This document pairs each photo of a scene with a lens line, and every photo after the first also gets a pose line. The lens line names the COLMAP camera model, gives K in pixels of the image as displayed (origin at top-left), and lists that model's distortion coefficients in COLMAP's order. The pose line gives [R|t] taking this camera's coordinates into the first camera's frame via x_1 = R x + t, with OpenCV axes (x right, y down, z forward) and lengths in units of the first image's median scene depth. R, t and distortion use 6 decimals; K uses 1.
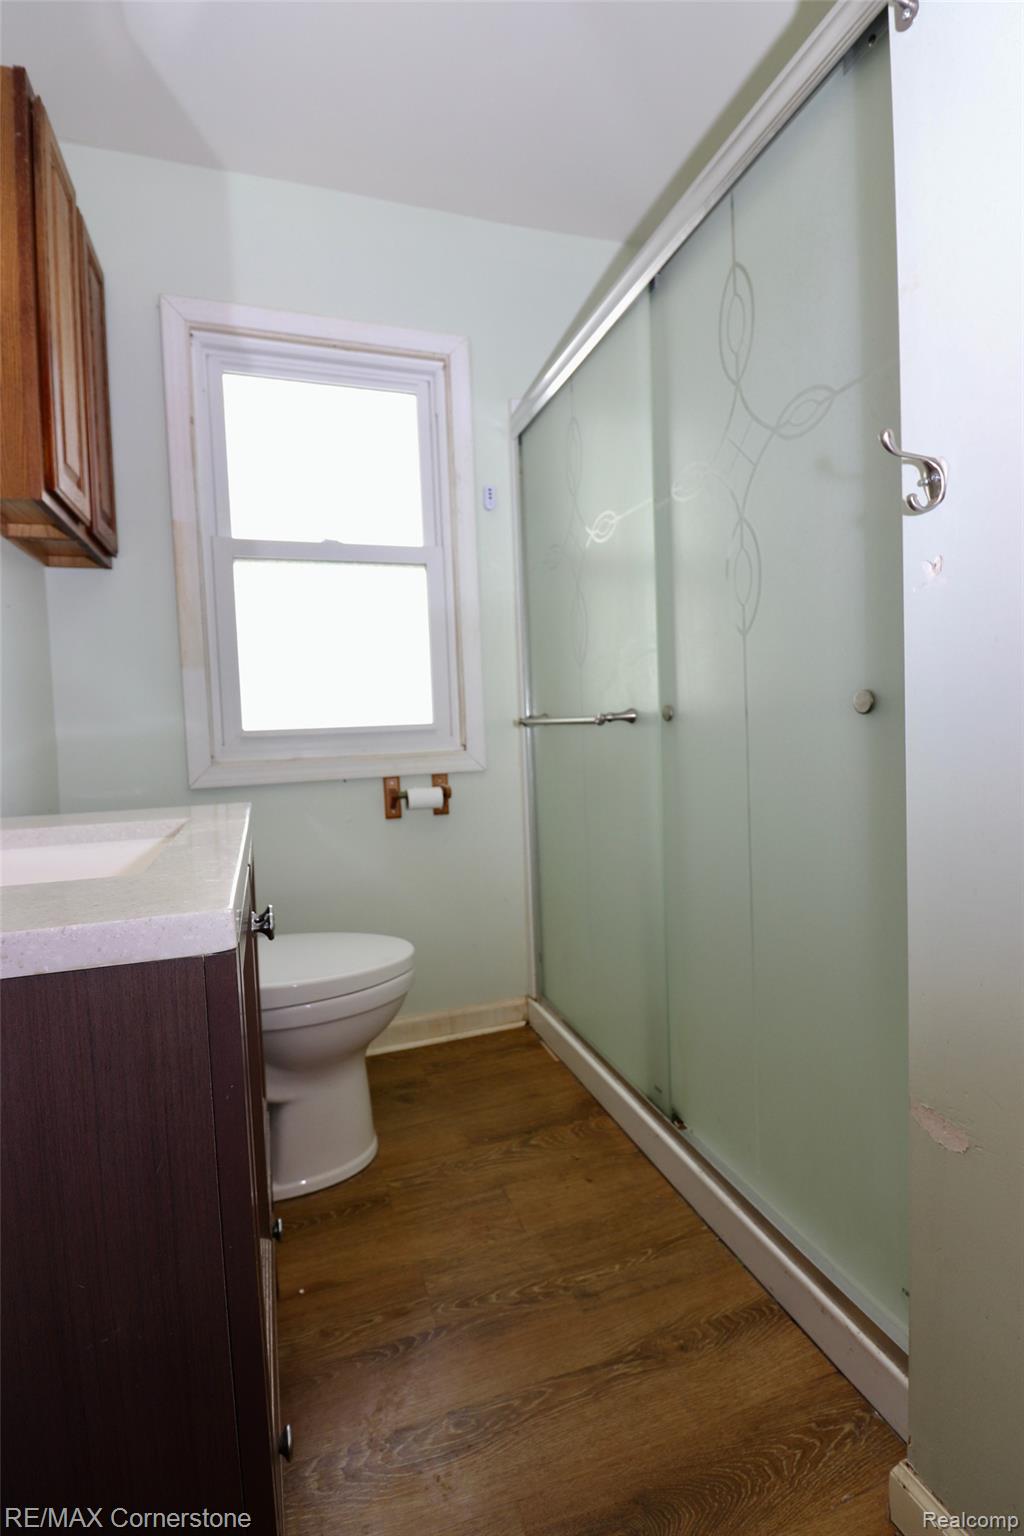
lens RADIAL K [[716.2, 0, 516.0], [0, 716.2, 760.2], [0, 0, 1]] dist [-0.008989, -0.008590]
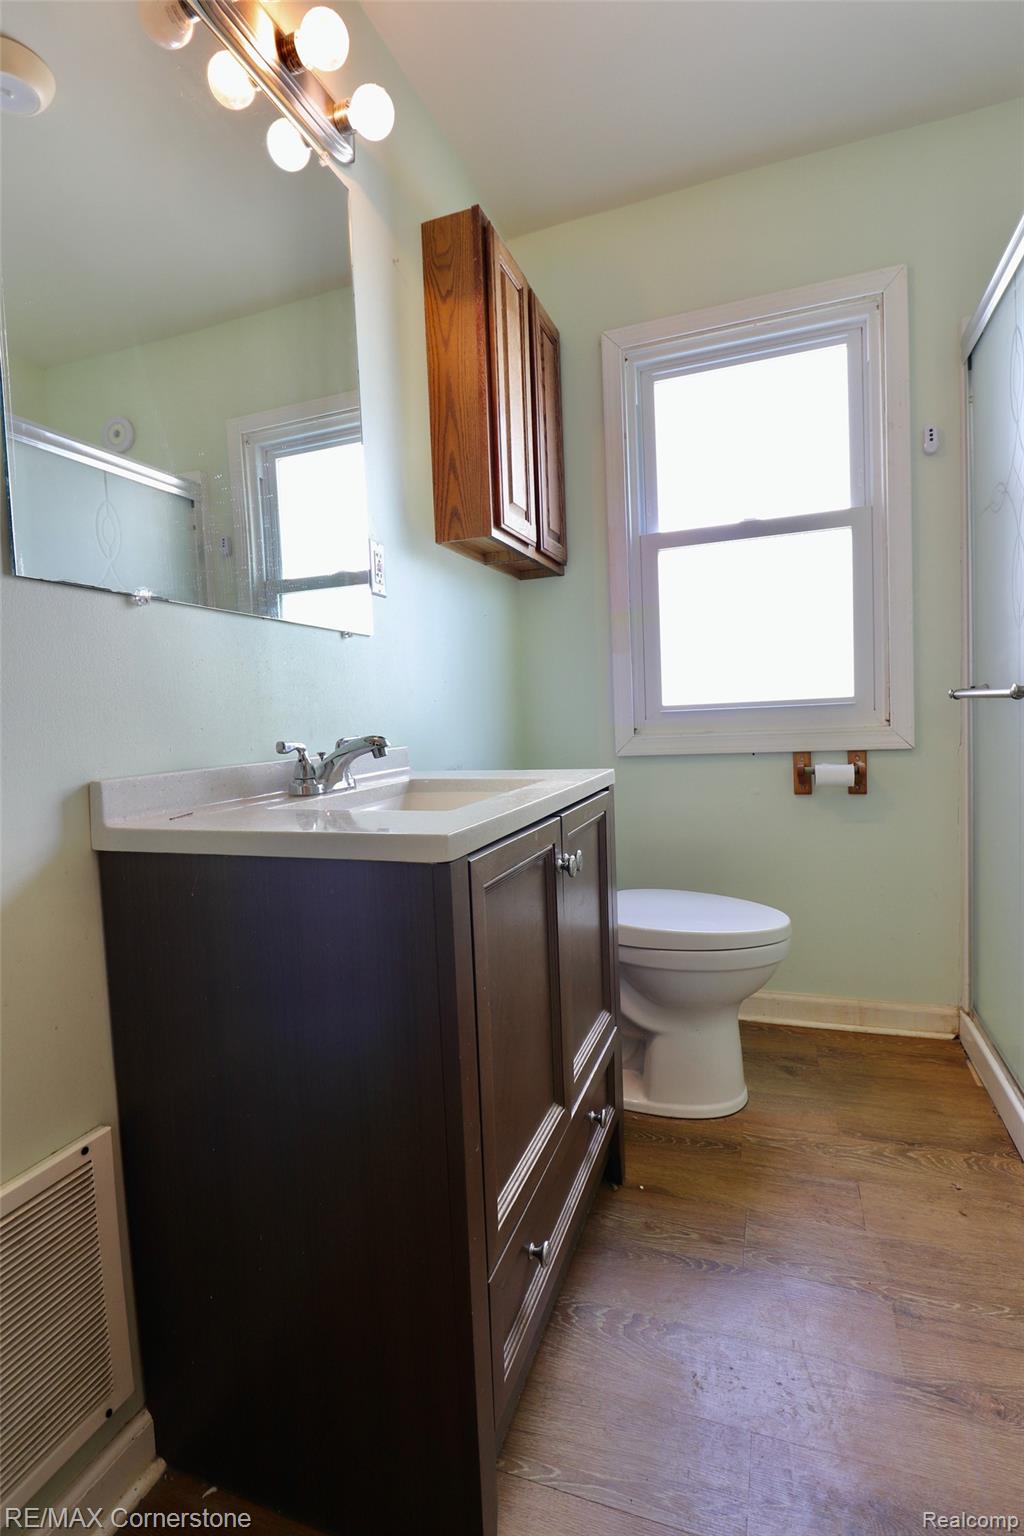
lens RADIAL K [[716.2, 0, 511.3], [0, 716.2, 761.8], [0, 0, 1]] dist [-0.008989, -0.008590]
pose [[0.768998, 0.042333, -0.637848, 0.182770], [-0.016035, 0.998768, 0.046955, -0.004026], [0.639050, -0.025881, 0.768730, -0.017576]]
